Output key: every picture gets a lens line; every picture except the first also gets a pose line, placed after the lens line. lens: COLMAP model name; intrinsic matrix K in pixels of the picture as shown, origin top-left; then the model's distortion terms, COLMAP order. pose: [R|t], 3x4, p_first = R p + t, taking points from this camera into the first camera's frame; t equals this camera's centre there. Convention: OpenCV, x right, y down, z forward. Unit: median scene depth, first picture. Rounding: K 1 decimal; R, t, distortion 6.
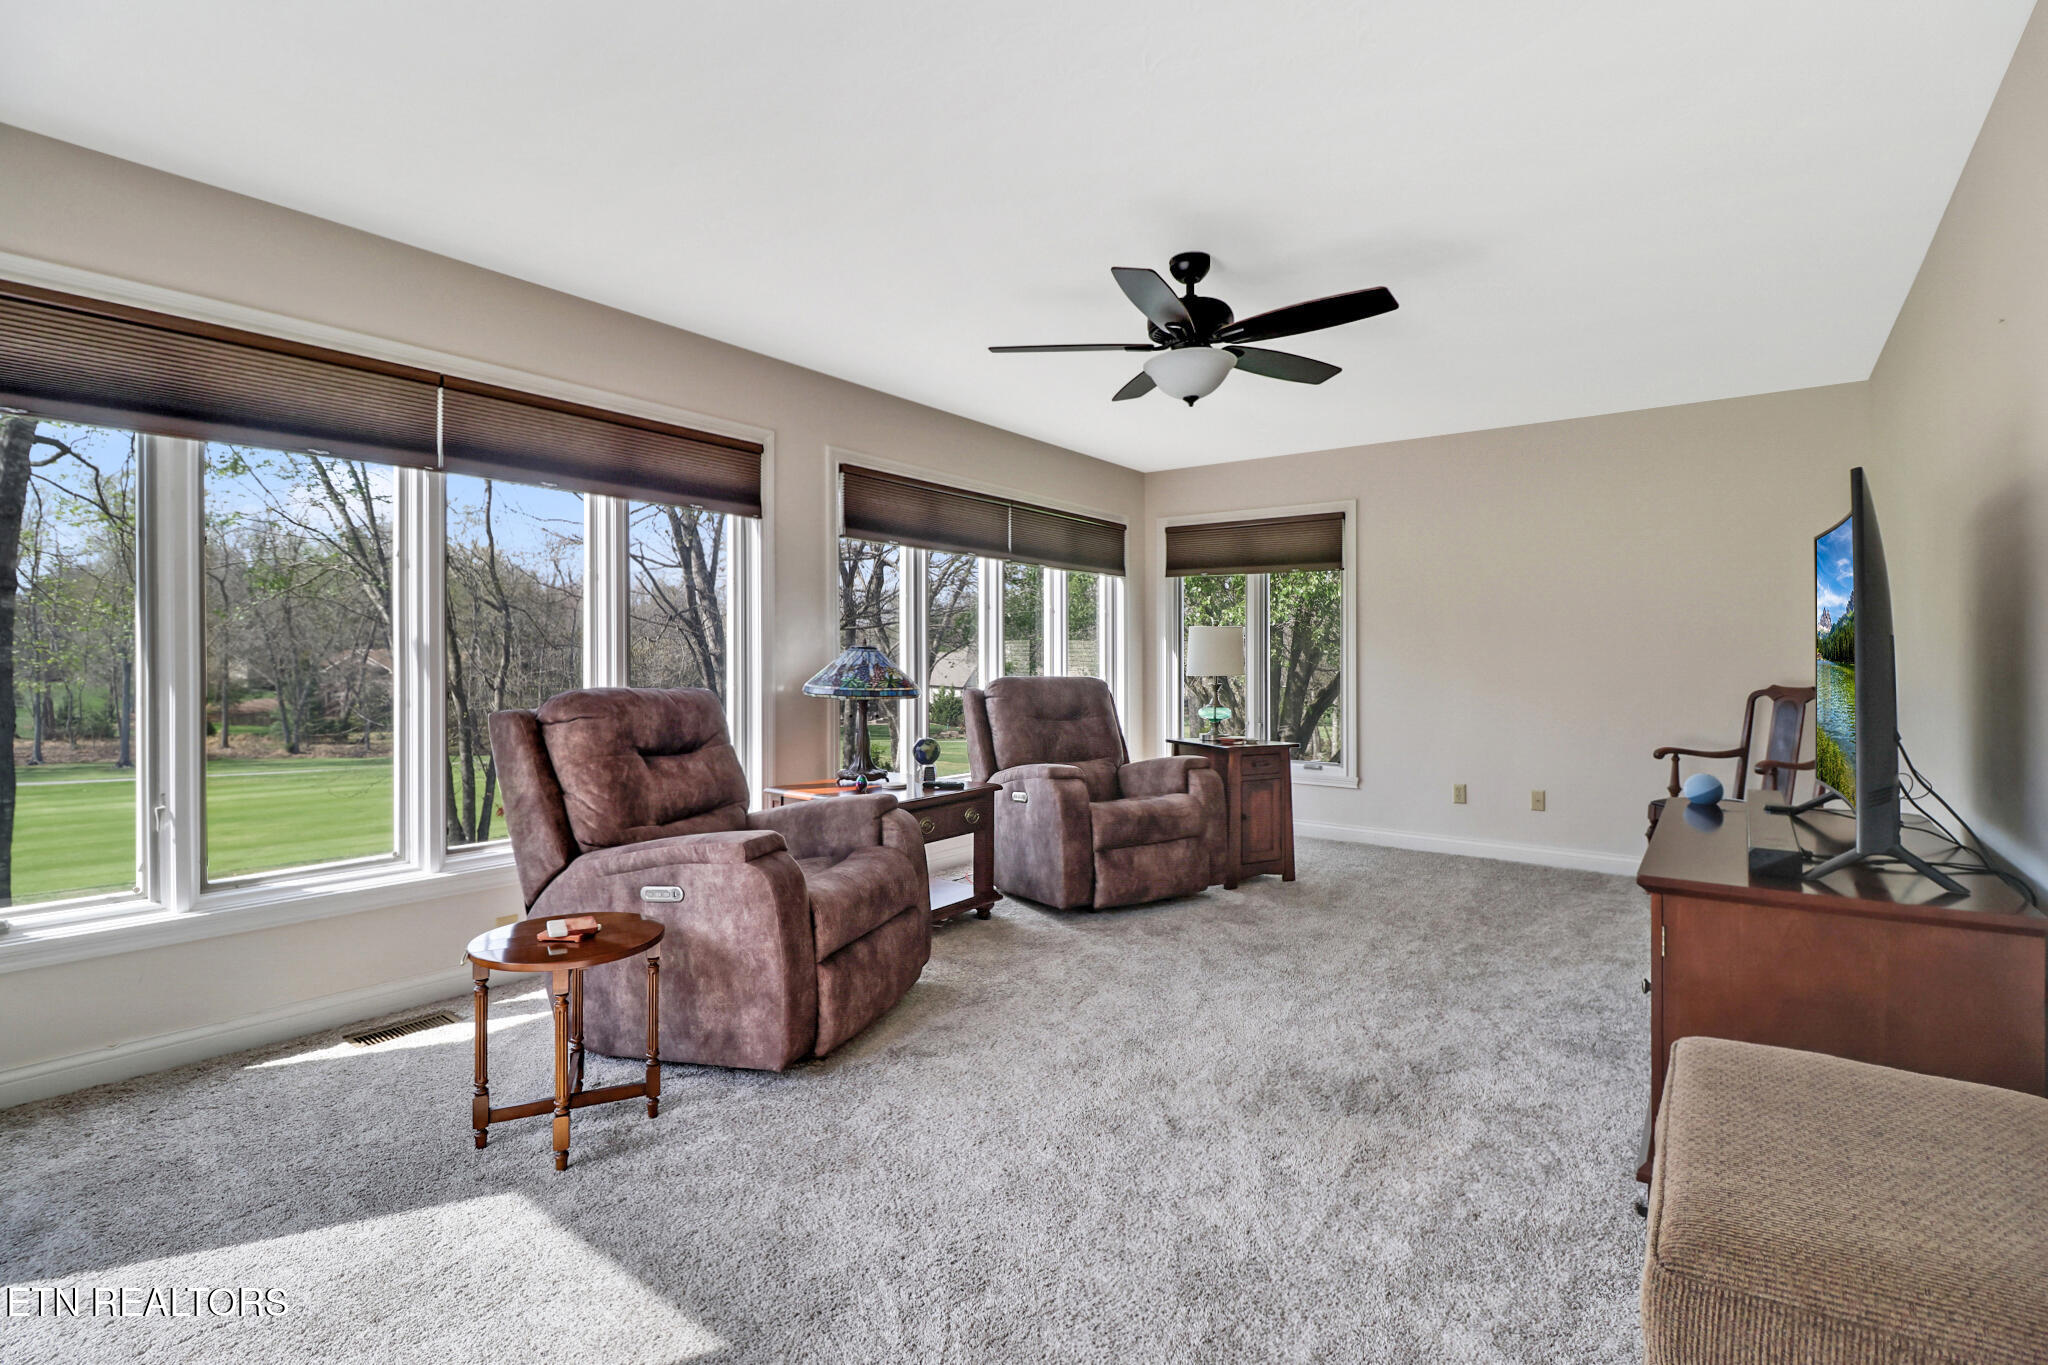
lens RADIAL K [[960.9, 0, 1031.7], [0, 960.9, 651.0], [0, 0, 1]] dist [0.000486, -0.010617]
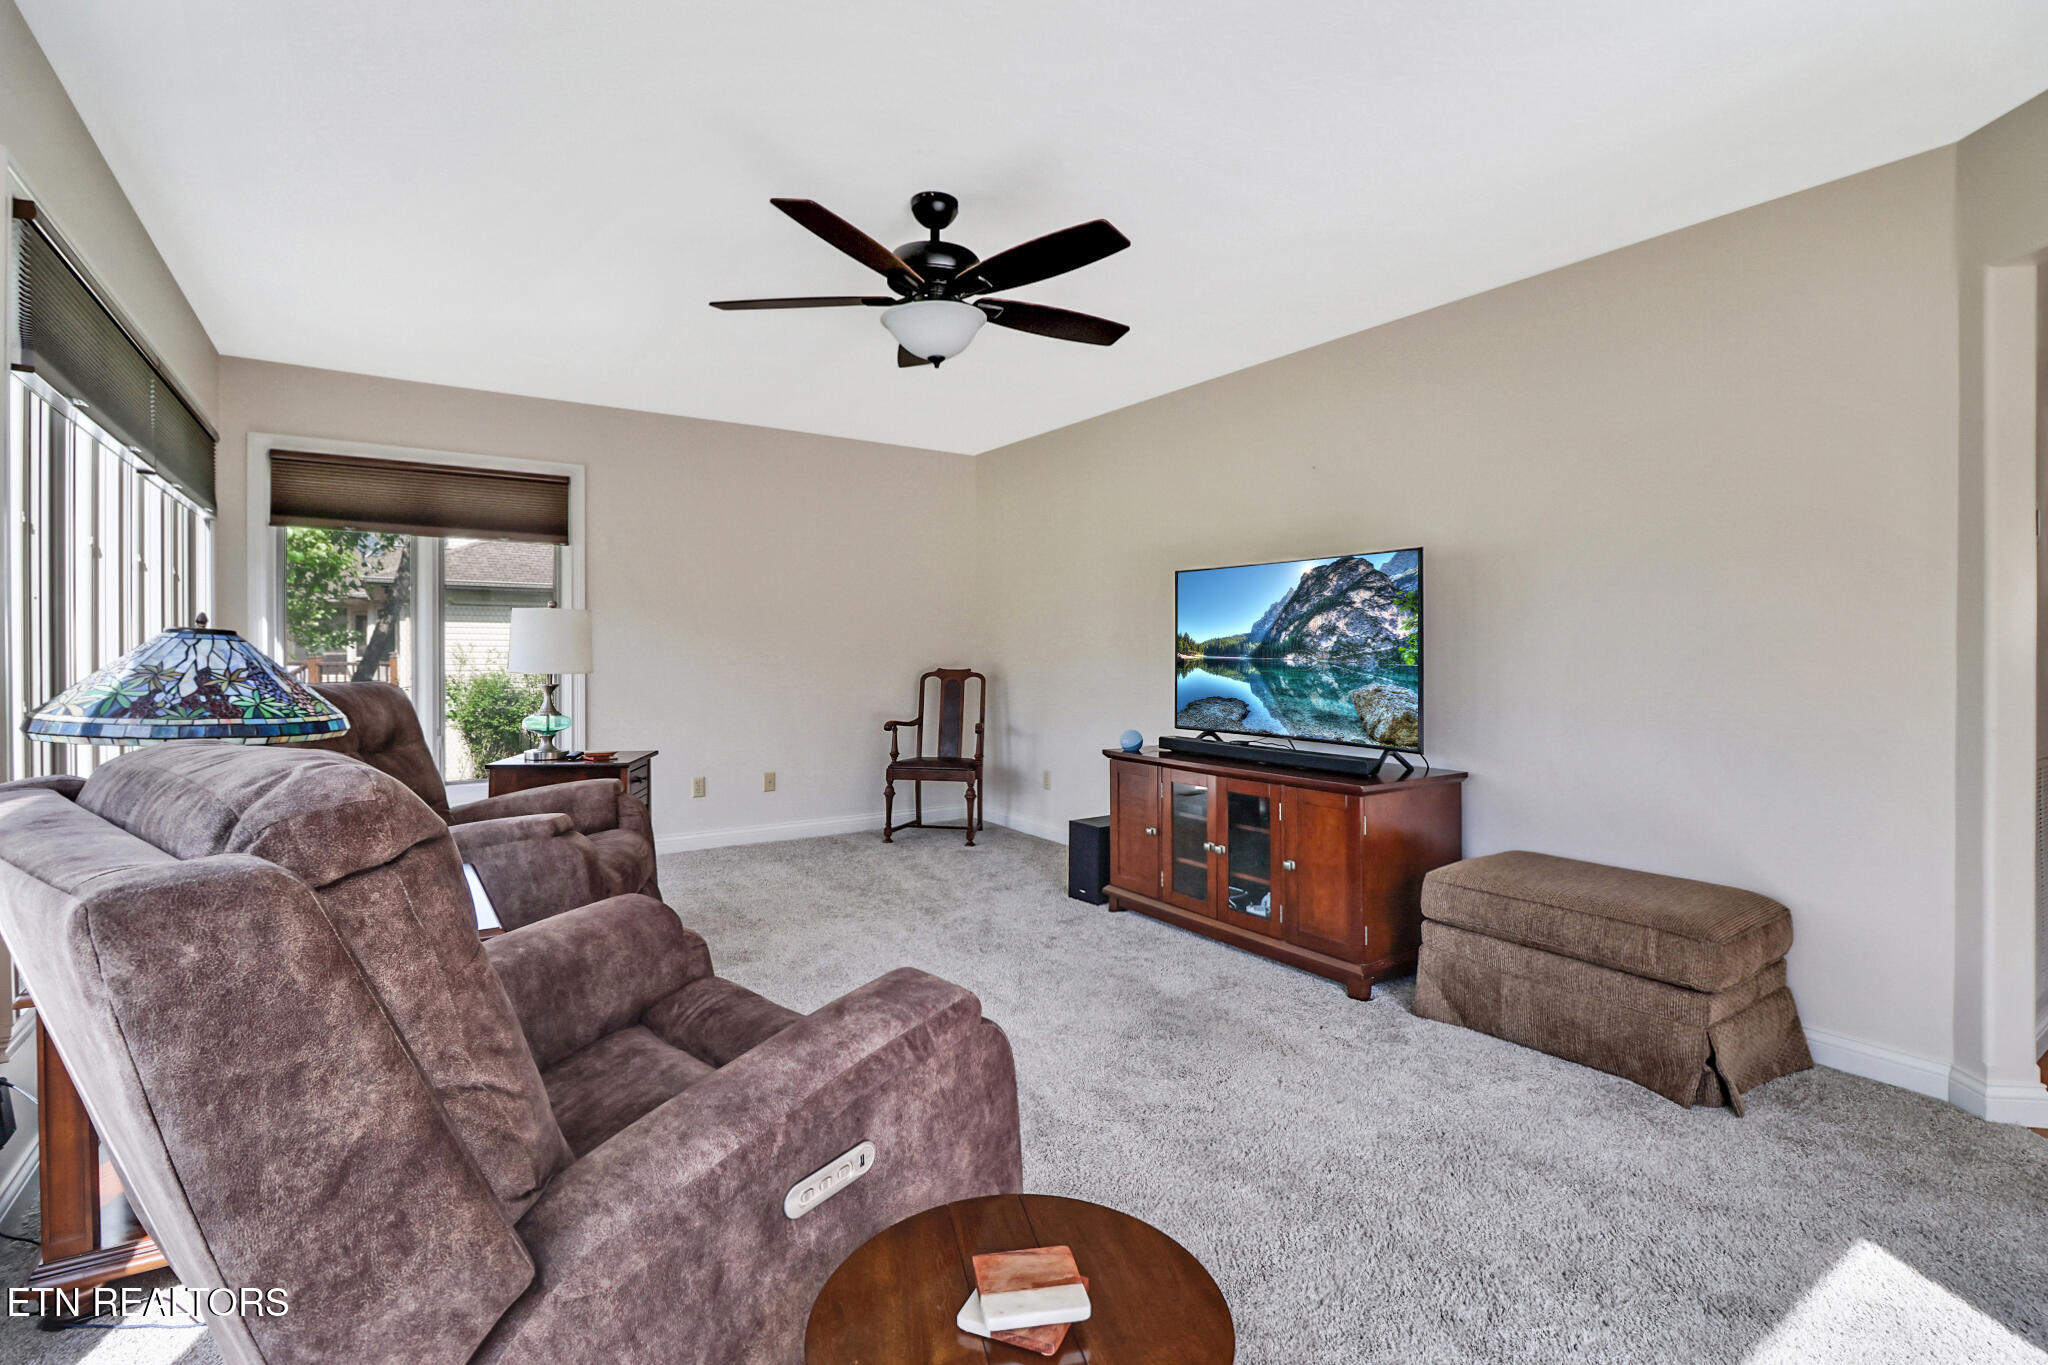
lens RADIAL K [[960.9, 0, 1031.7], [0, 960.9, 651.0], [0, 0, 1]] dist [0.000486, -0.010617]
pose [[0.319538, -0.006072, 0.947554, -0.596494], [-0.005884, 0.999947, 0.008392, -0.000942], [-0.947555, -0.008257, 0.319485, 0.582902]]
